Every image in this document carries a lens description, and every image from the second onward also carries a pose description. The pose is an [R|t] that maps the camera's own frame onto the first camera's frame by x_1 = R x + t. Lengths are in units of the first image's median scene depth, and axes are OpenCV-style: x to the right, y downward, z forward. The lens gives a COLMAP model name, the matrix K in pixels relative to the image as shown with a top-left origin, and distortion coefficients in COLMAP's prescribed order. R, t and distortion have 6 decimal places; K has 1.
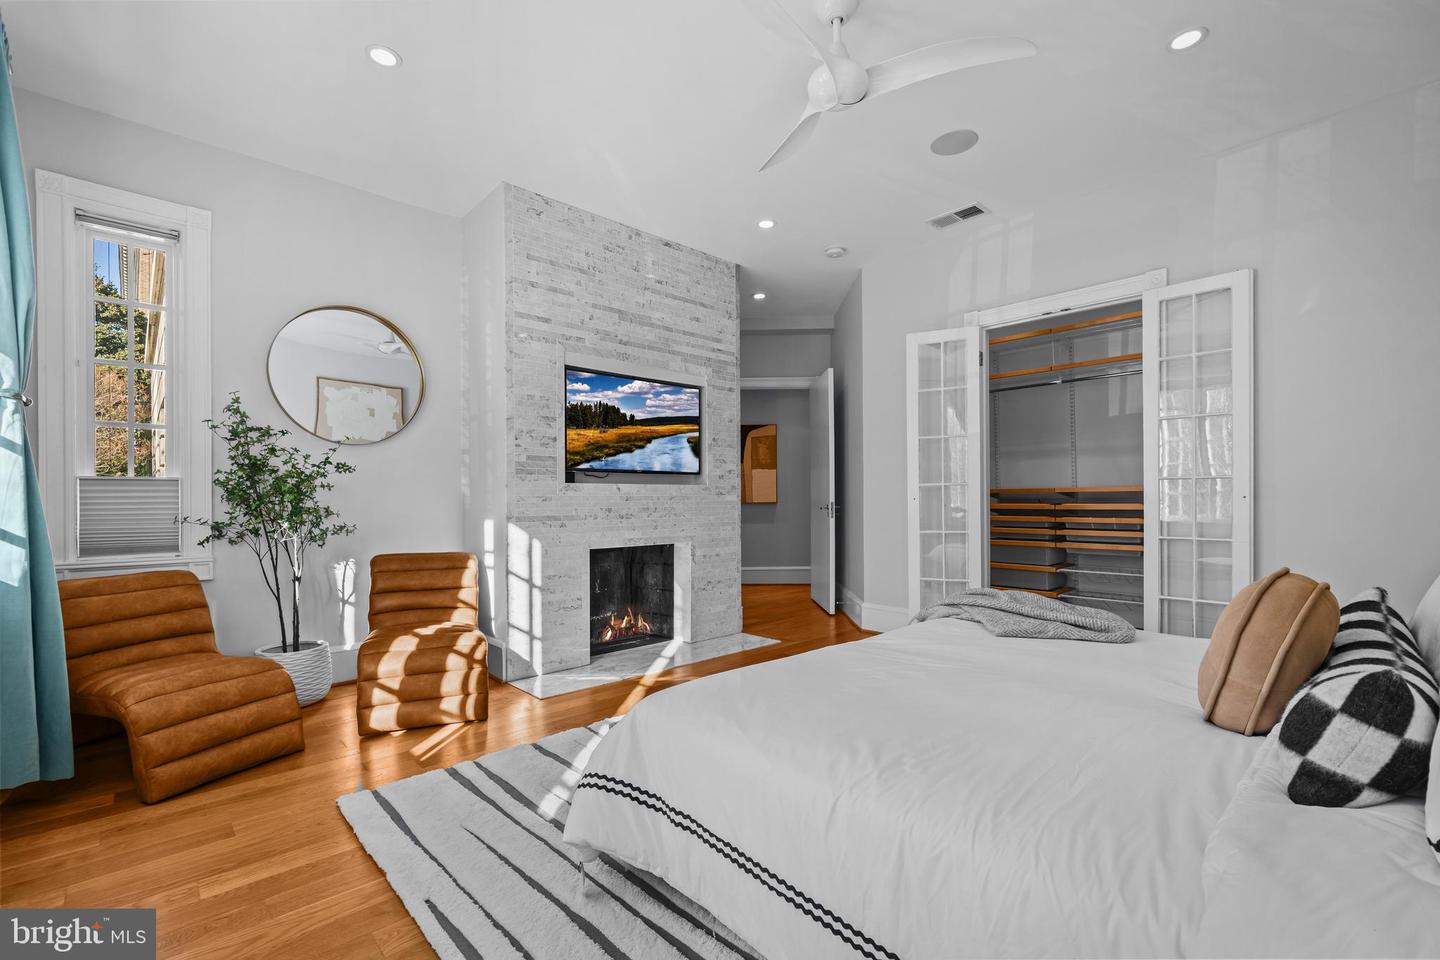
lens RADIAL K [[618.4, 0, 718.6], [0, 618.4, 506.5], [0, 0, 1]] dist [0.000307, 0.000006]
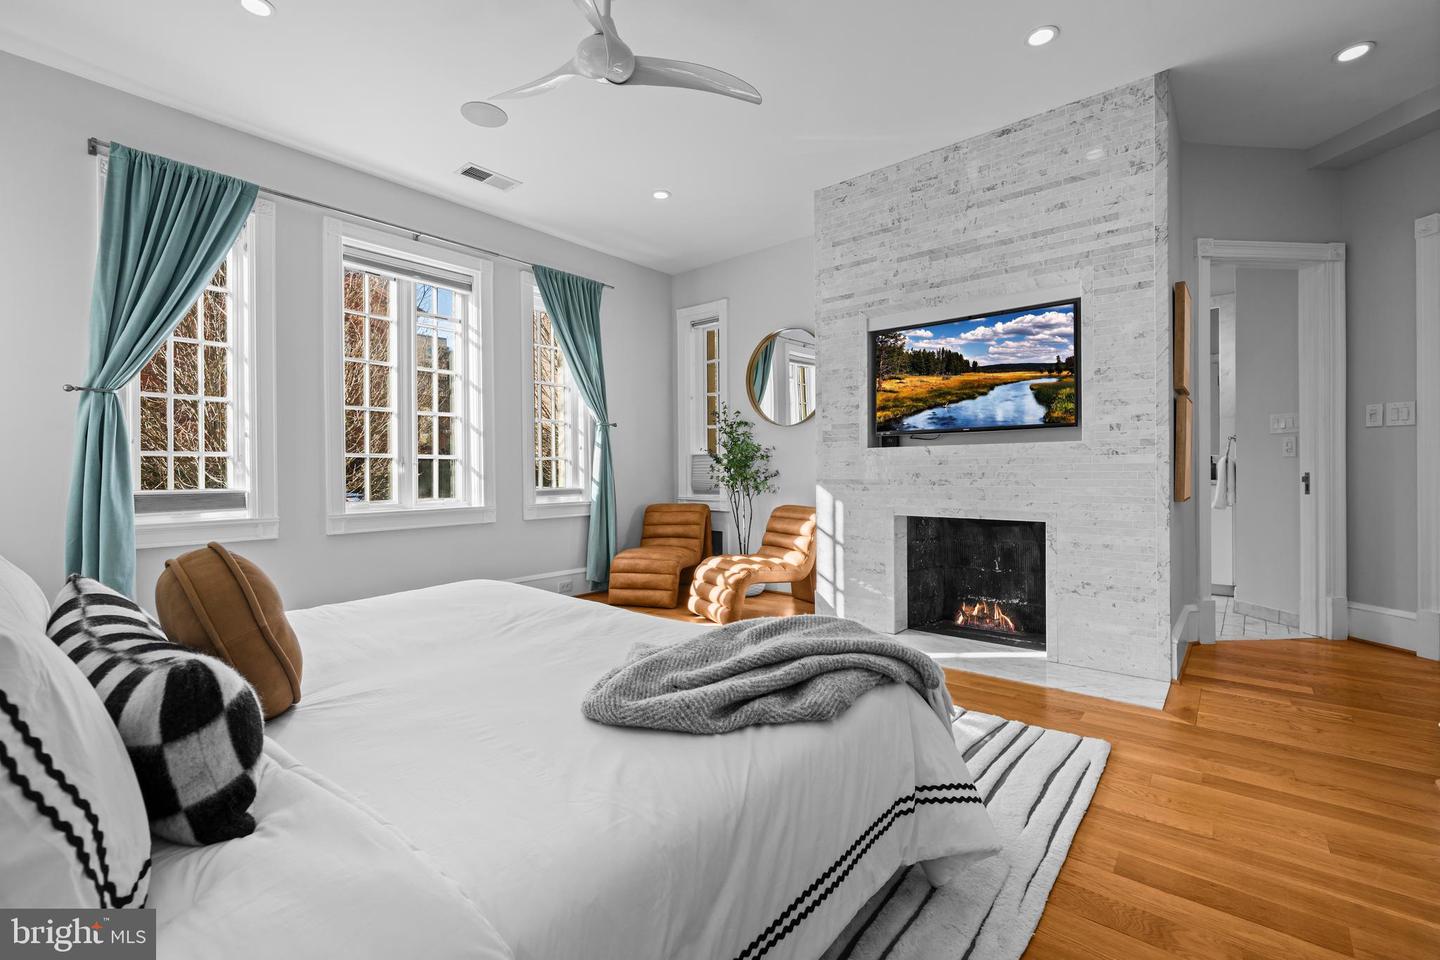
lens RADIAL K [[618.6, 0, 720.0], [0, 618.6, 480.0], [0, 0, 1]] dist [0.000618, 0.000116]
pose [[0.126407, 0.019052, -0.991796, 0.693397], [-0.005251, 0.999814, 0.018537, -0.002305], [0.991965, 0.002865, 0.126483, 0.590872]]
